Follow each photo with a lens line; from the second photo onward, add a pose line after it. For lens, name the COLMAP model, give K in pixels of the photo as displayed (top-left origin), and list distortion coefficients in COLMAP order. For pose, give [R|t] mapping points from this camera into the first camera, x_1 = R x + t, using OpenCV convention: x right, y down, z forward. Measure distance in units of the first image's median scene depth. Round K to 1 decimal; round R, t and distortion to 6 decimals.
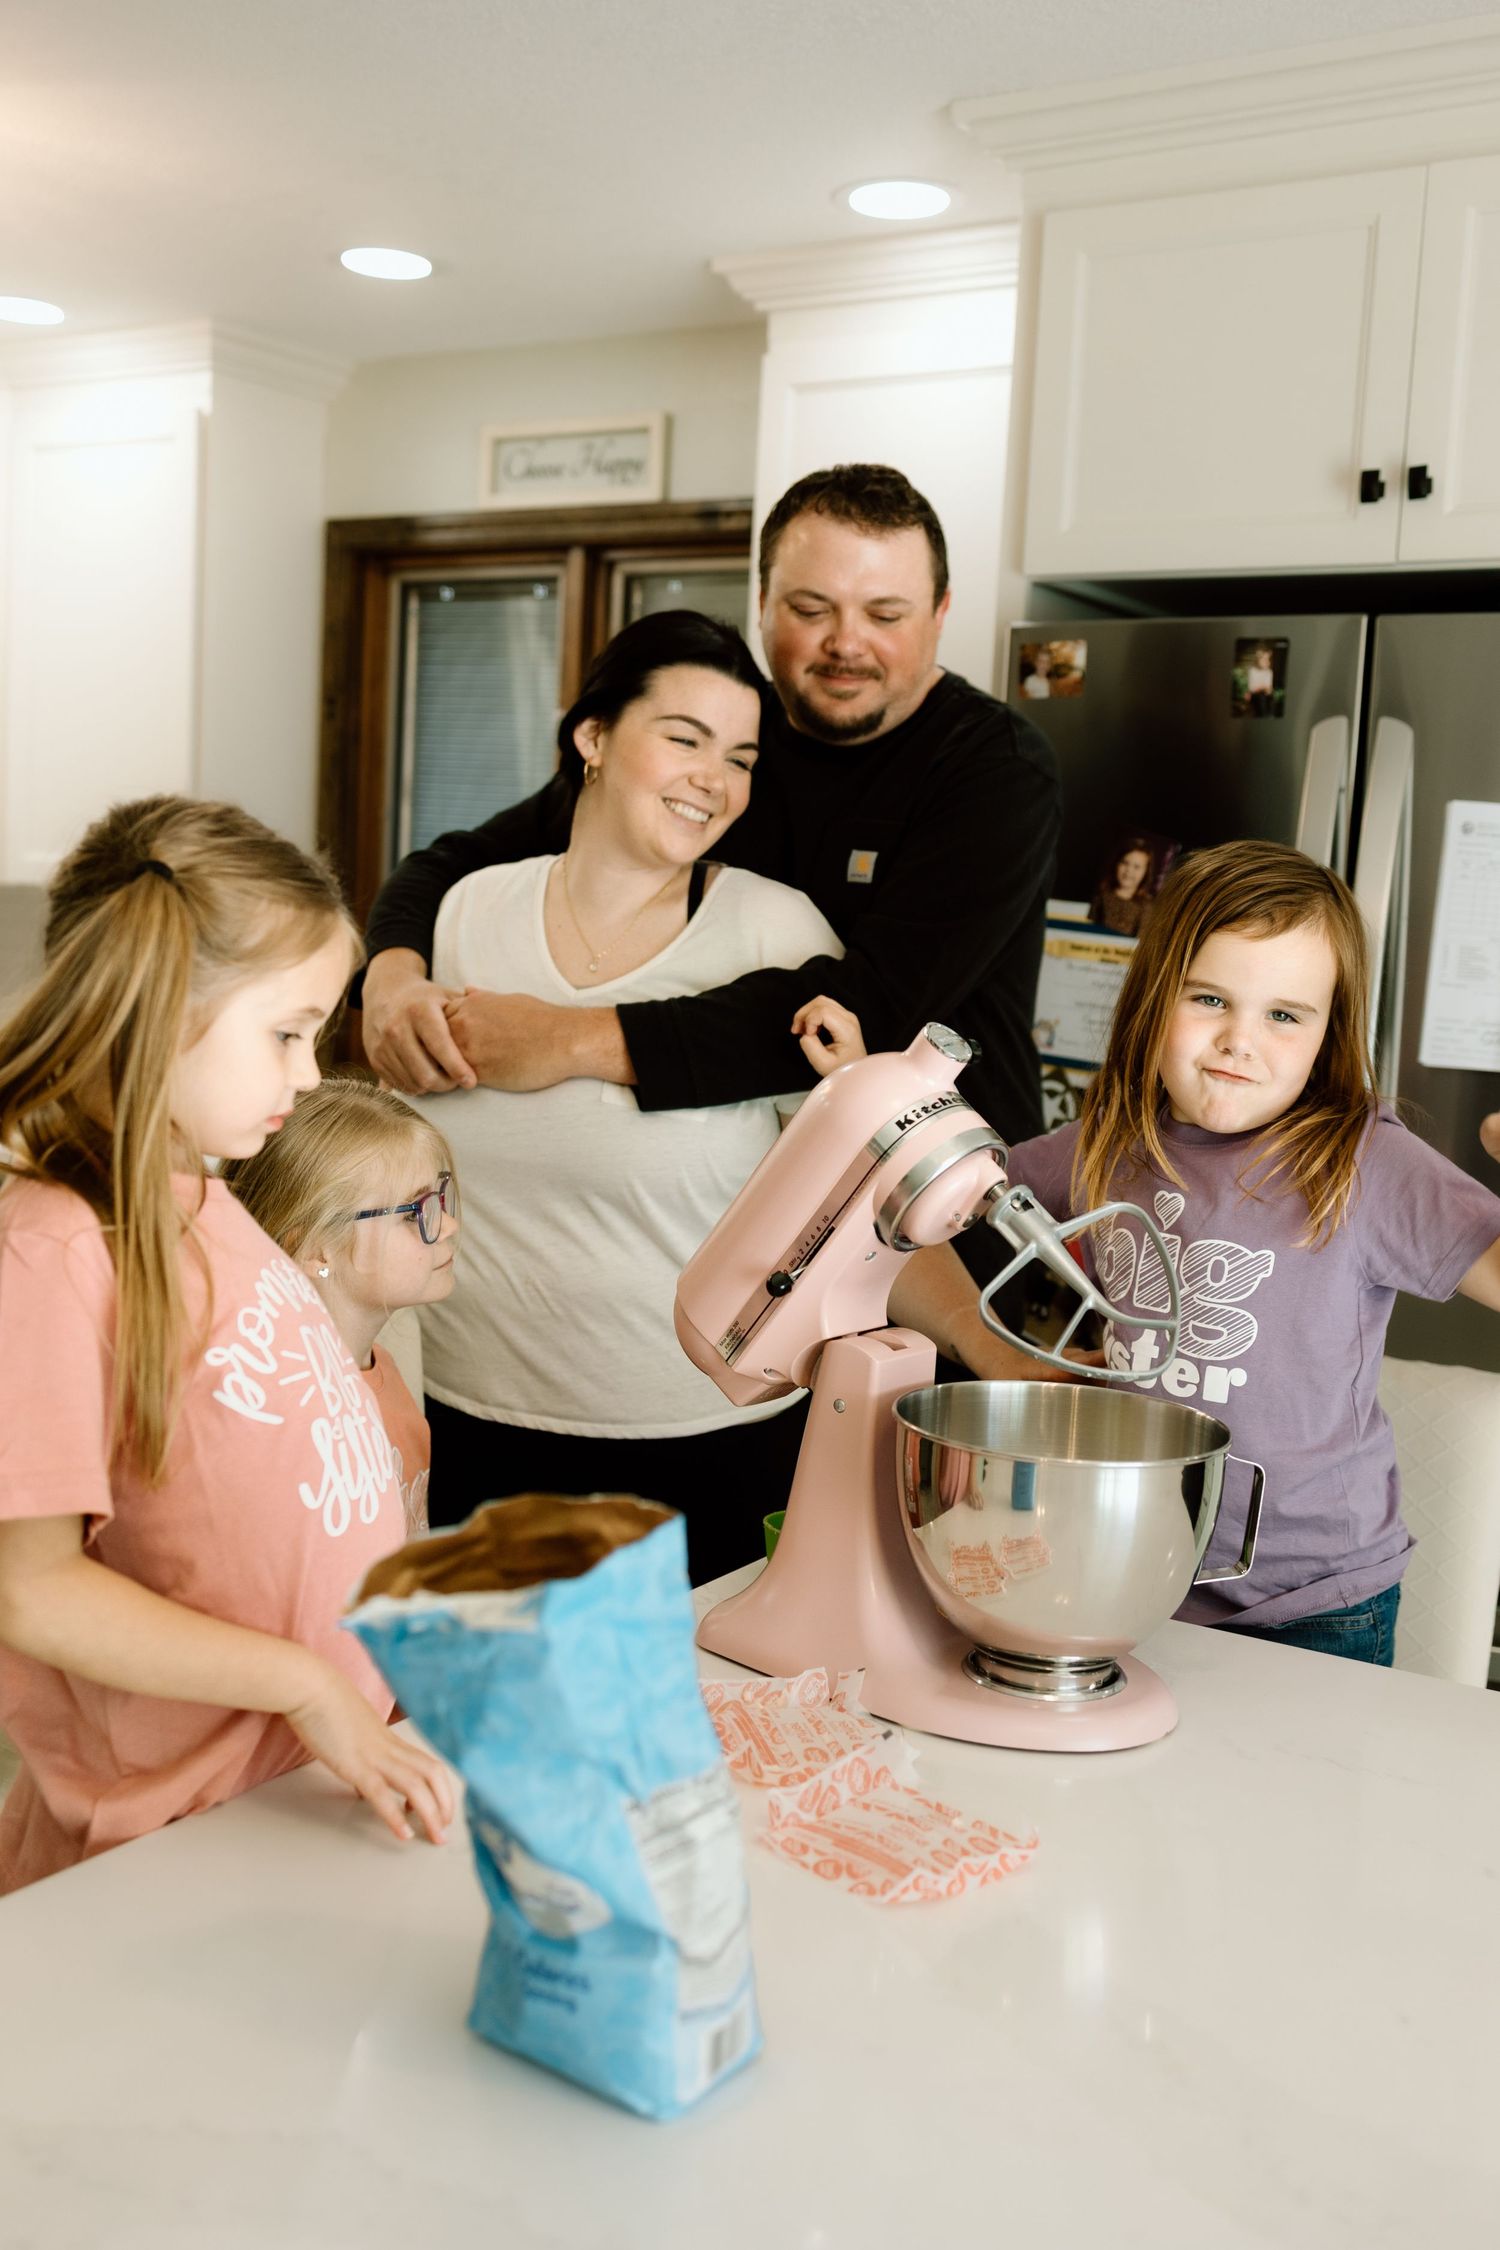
lens RADIAL K [[2216.2, 0, 763.5], [0, 2216.2, 1067.9], [0, 0, 1]] dist [0.015000, 0.024759]
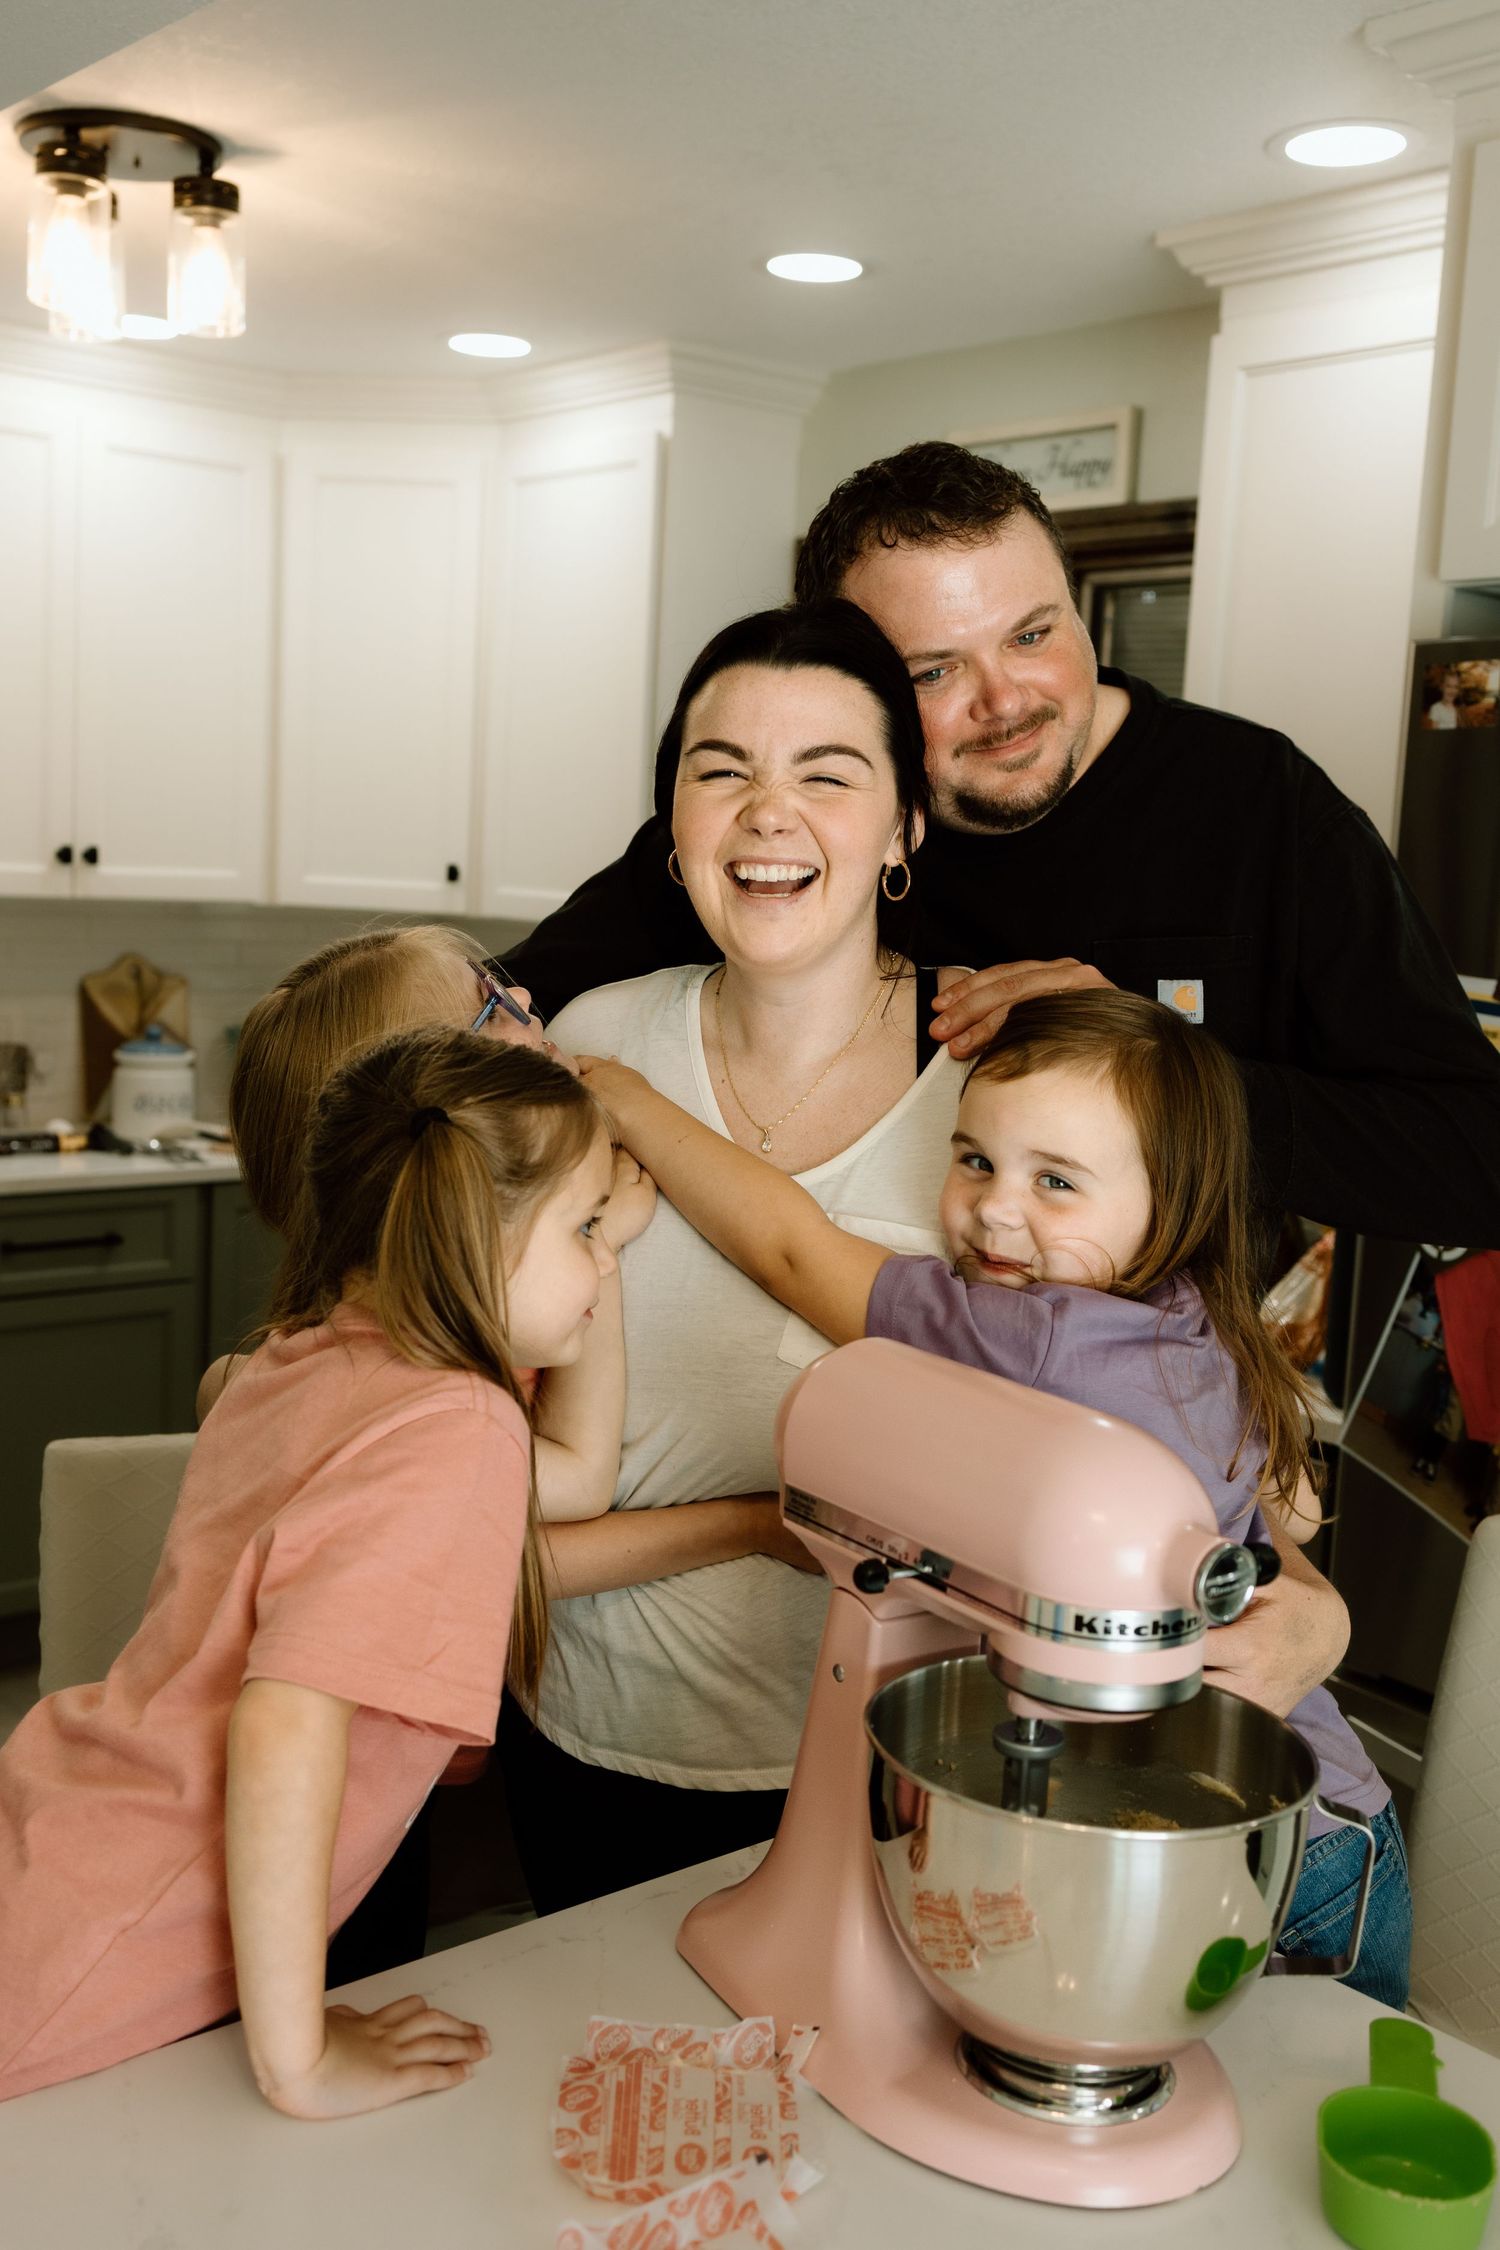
lens RADIAL K [[2247.6, 0, 753.7], [0, 2247.6, 1027.7], [0, 0, 1]] dist [0.008923, 0.020480]
pose [[0.950879, 0.025551, -0.308506, 0.142384], [-0.031856, 0.999374, -0.015417, -0.035764], [0.307918, 0.024488, 0.951098, 0.132518]]
